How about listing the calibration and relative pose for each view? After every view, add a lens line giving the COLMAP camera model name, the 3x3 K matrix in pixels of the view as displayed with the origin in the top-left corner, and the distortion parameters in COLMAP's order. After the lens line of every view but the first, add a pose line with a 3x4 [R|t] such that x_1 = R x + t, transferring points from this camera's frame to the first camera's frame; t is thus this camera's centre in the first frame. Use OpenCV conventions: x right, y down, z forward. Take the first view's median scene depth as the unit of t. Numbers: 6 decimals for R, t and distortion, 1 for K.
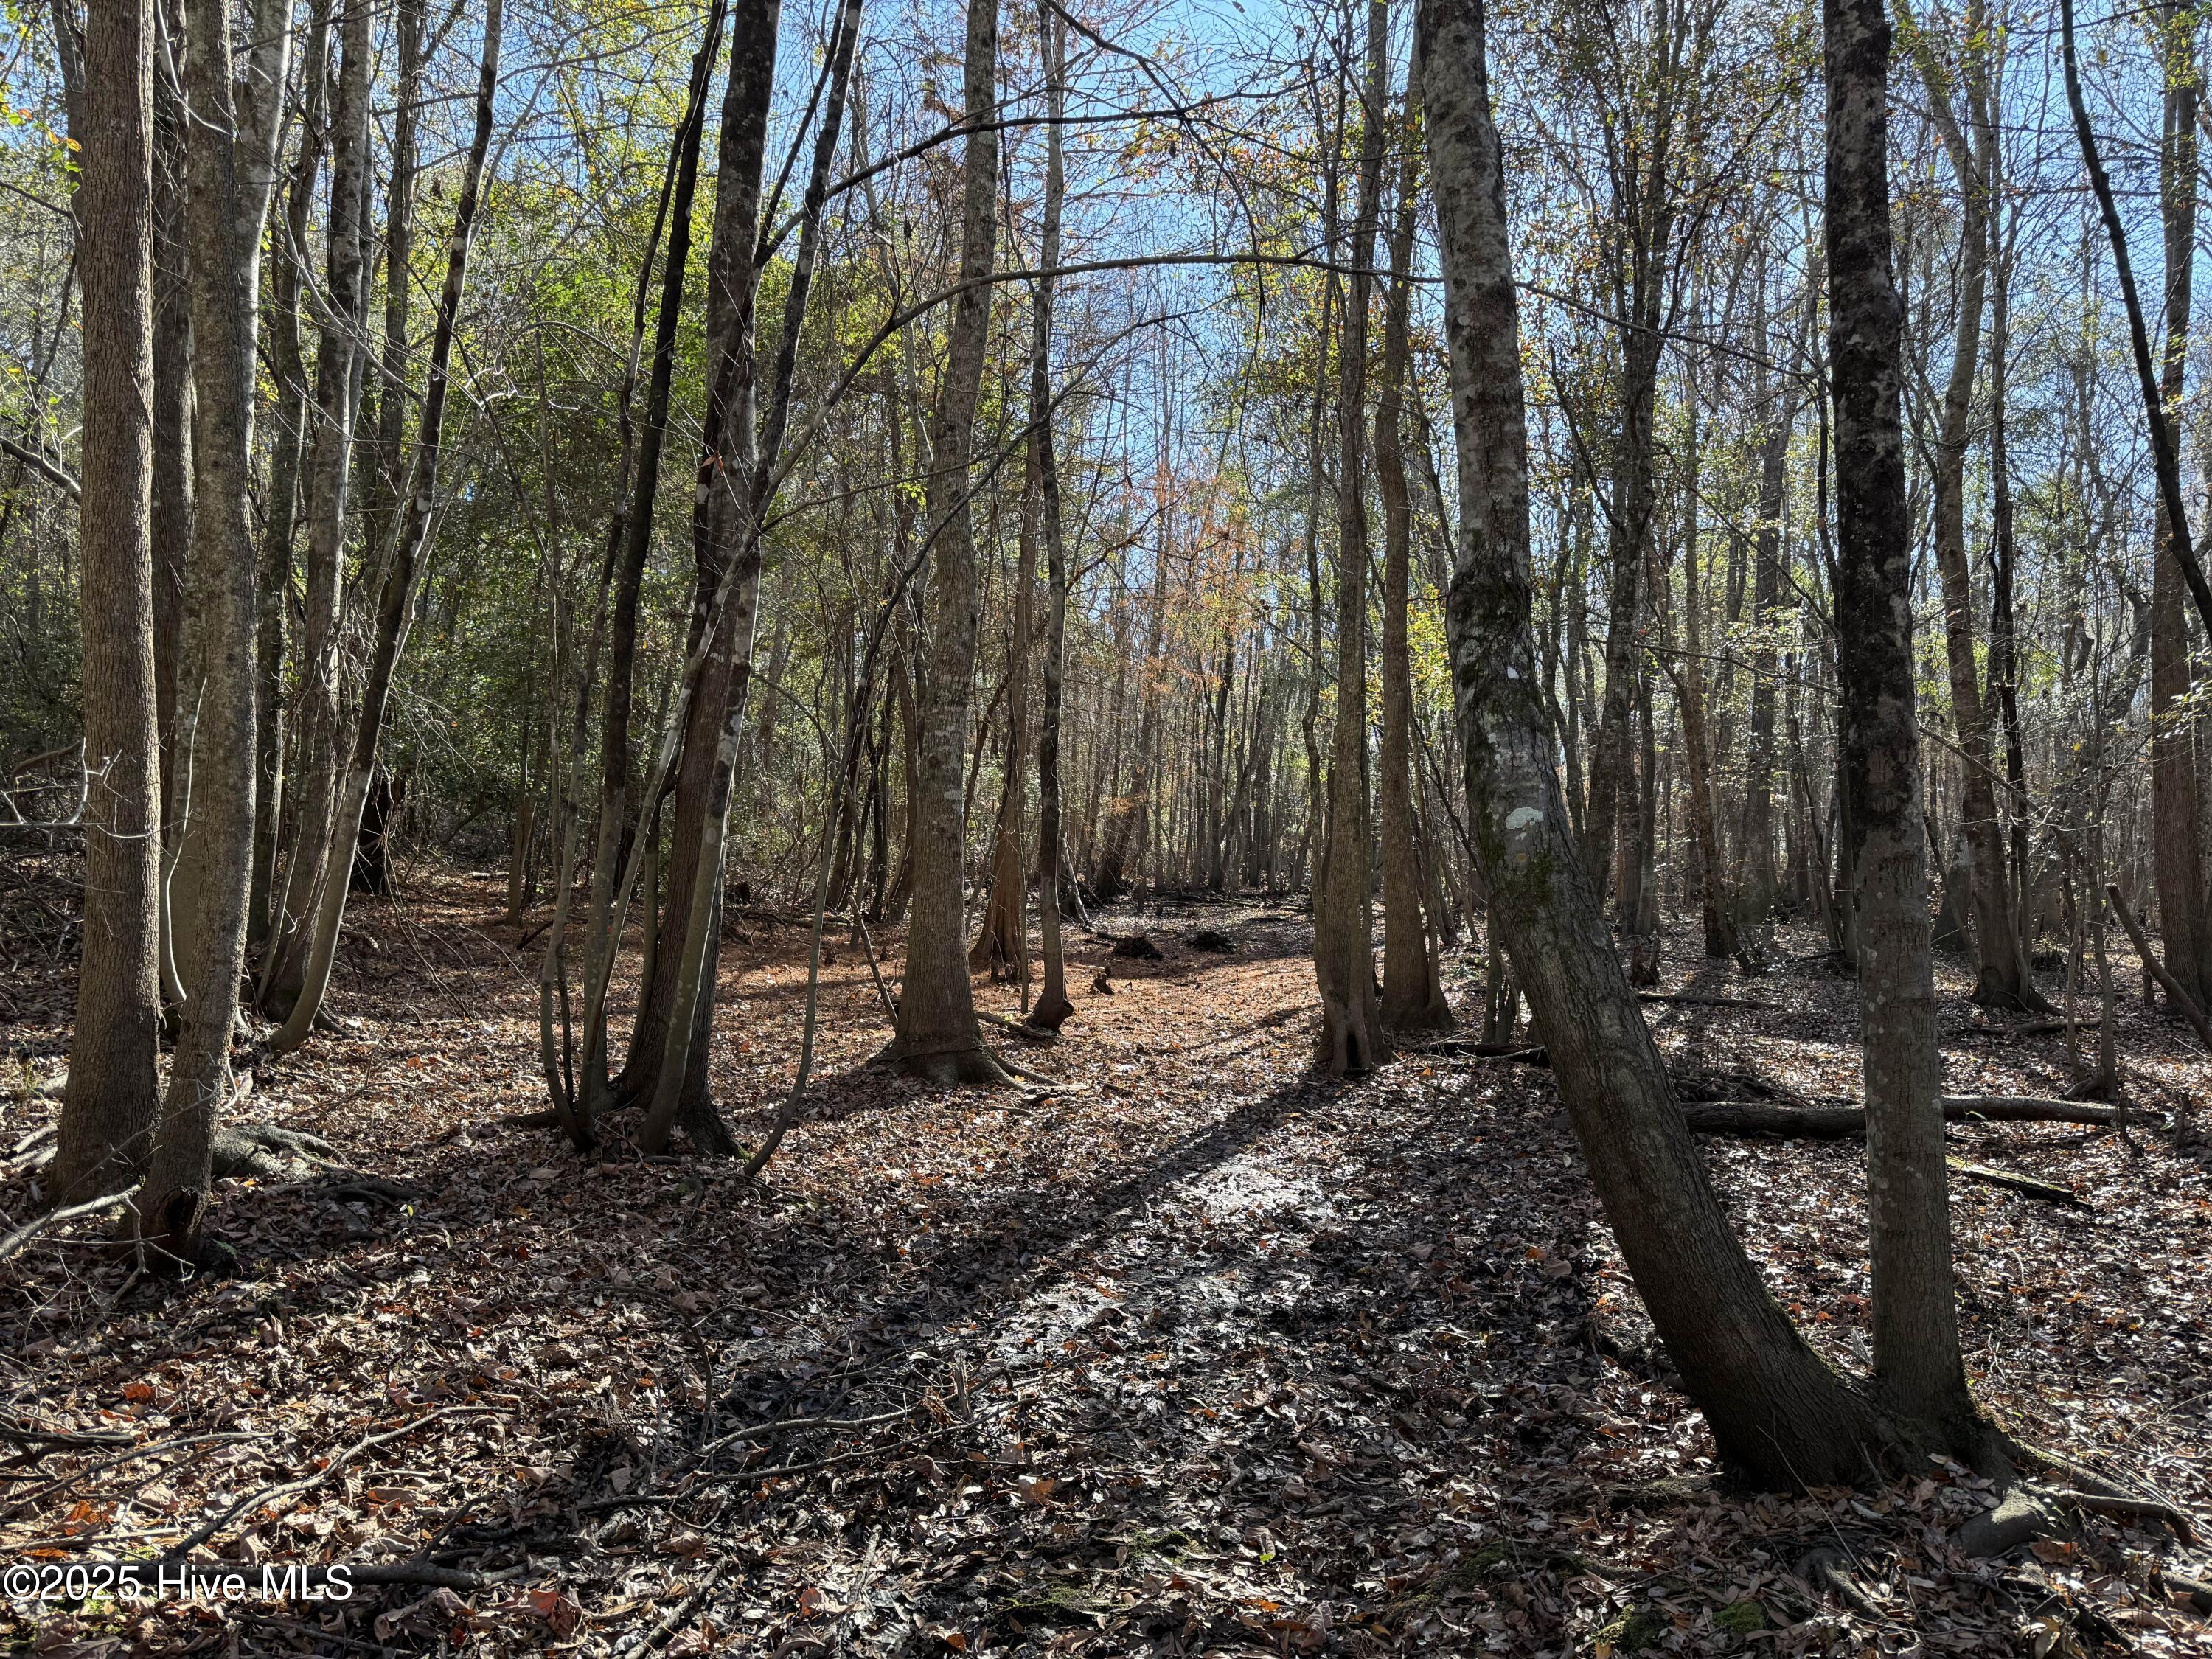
lens RADIAL K [[1510.7, 0, 1090.2], [0, 1510.7, 820.7], [0, 0, 1]] dist [0.044623, -0.049454]
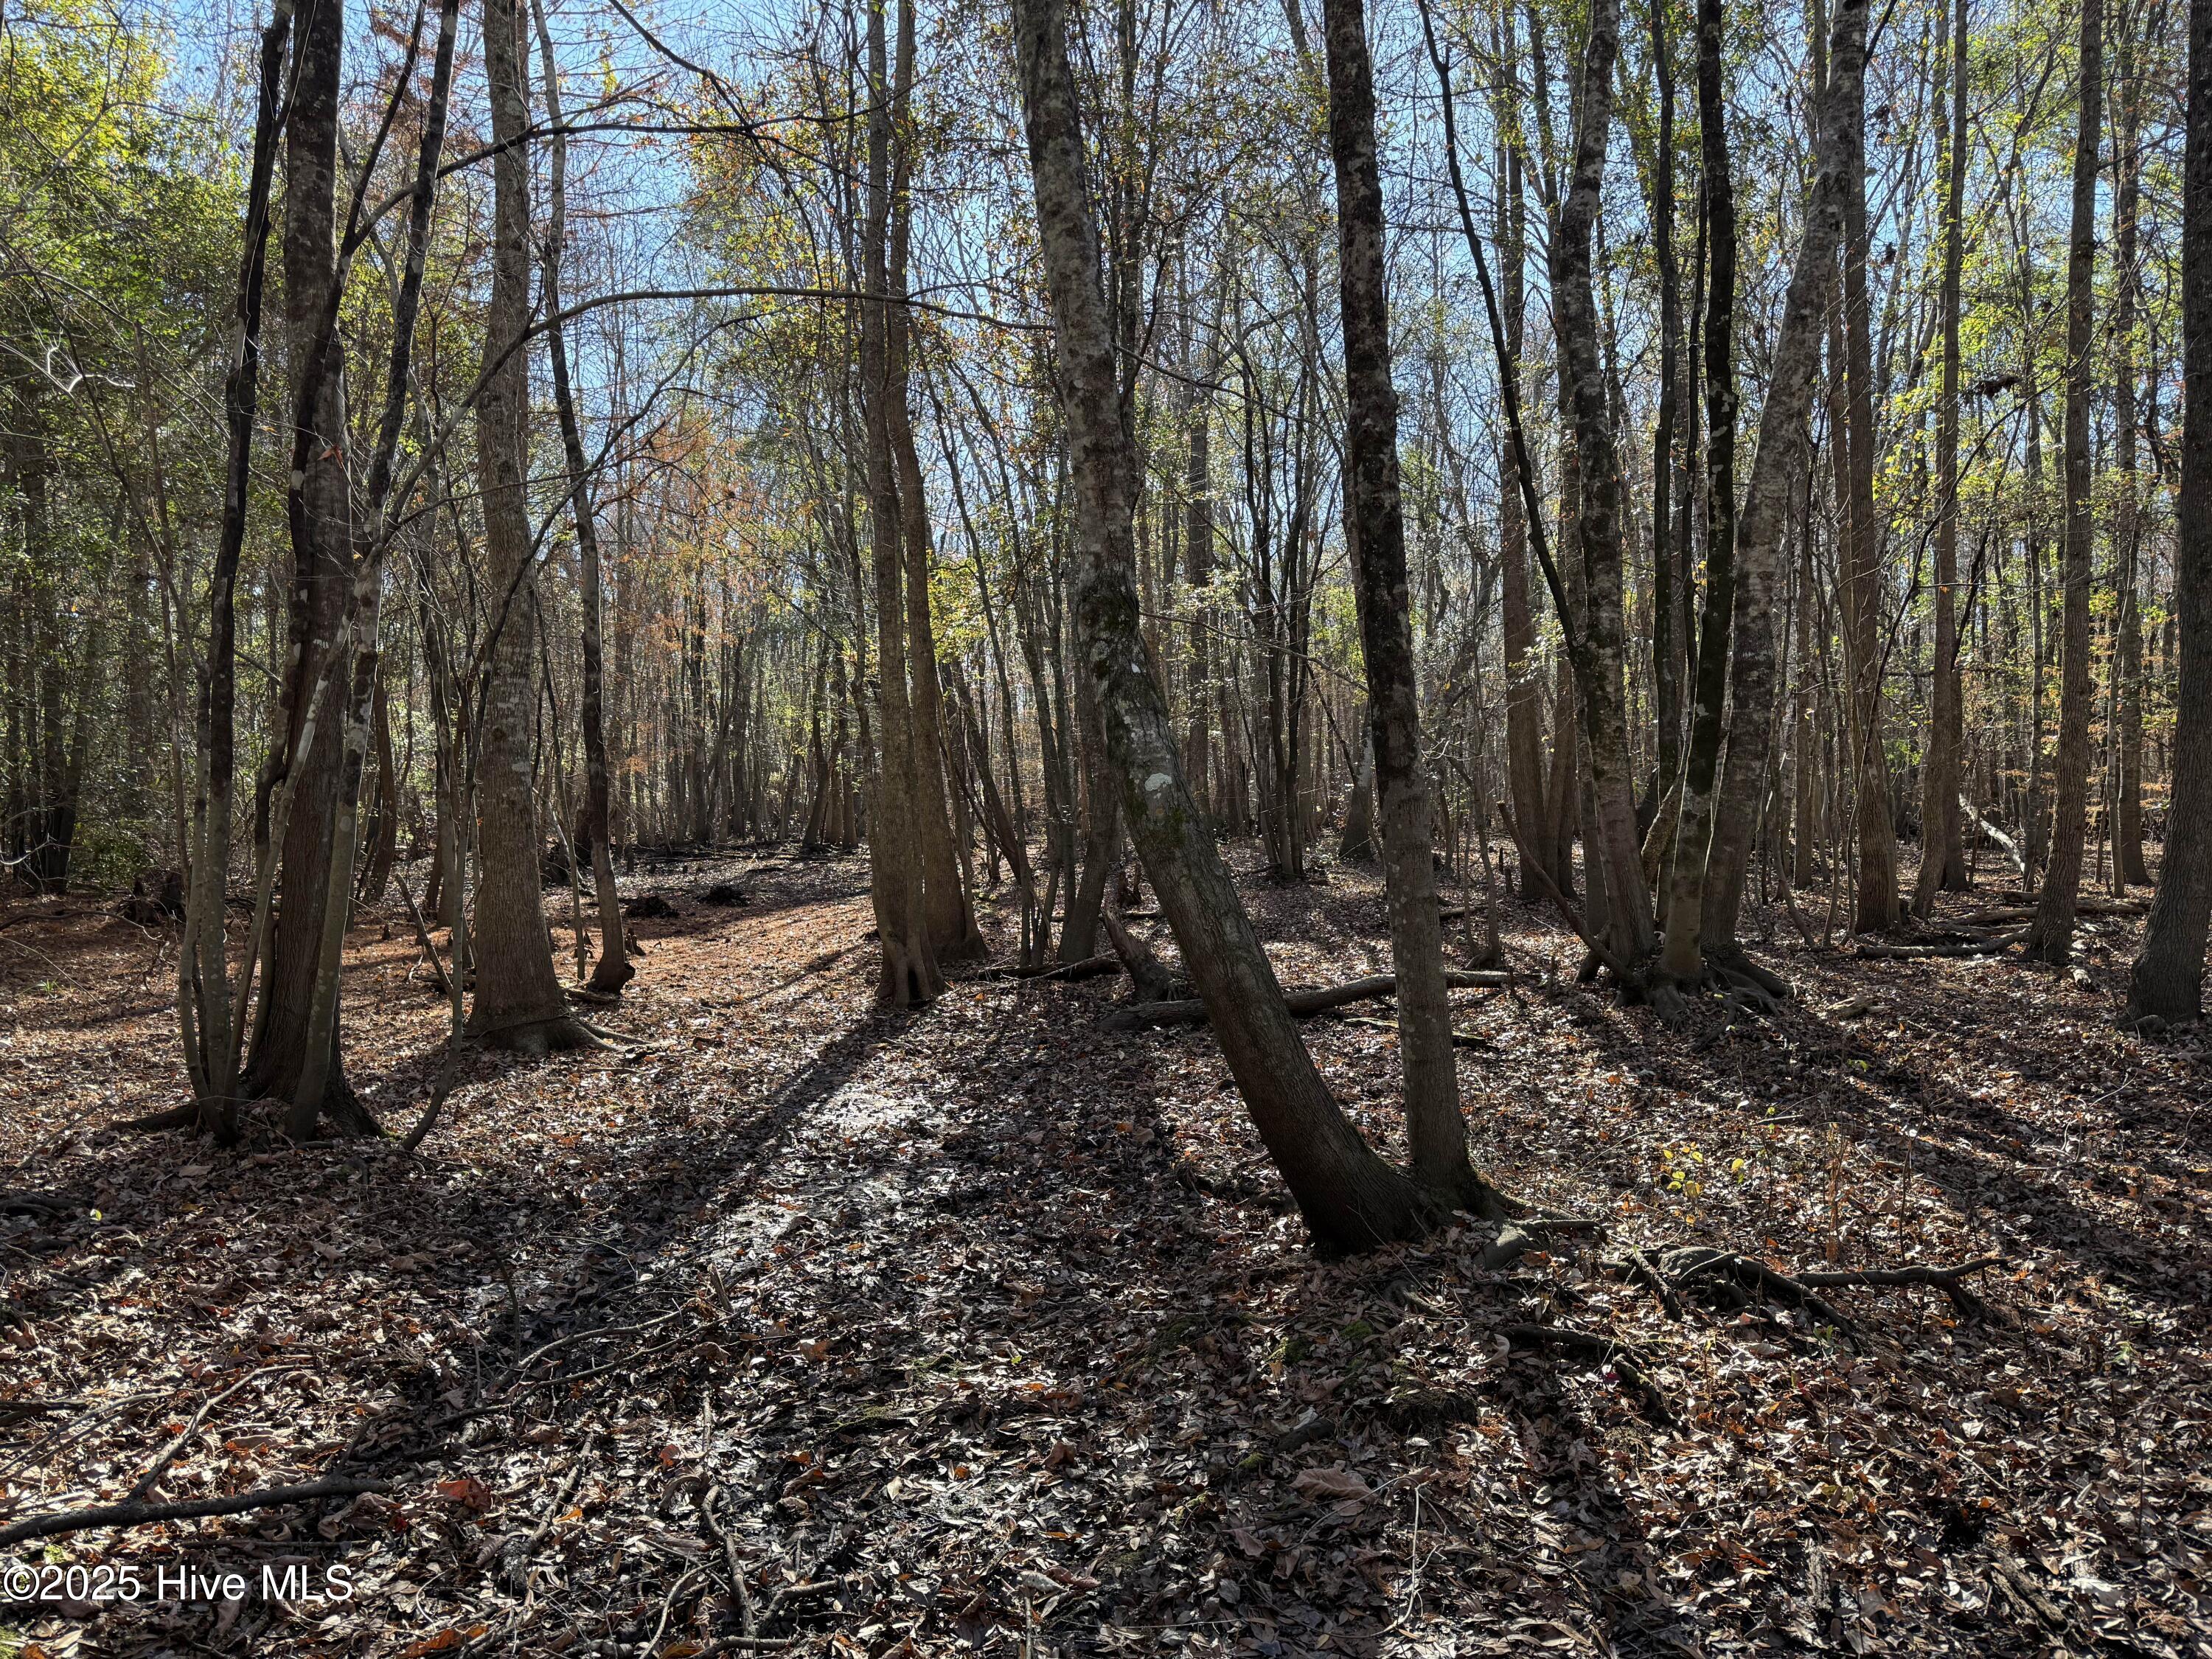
lens RADIAL K [[1510.7, 0, 1090.2], [0, 1510.7, 820.7], [0, 0, 1]] dist [0.044623, -0.049454]
pose [[0.939147, -0.054182, 0.339214, -0.121069], [0.042192, 0.998200, 0.042630, -0.011211], [-0.340913, -0.025723, 0.939743, -0.108604]]
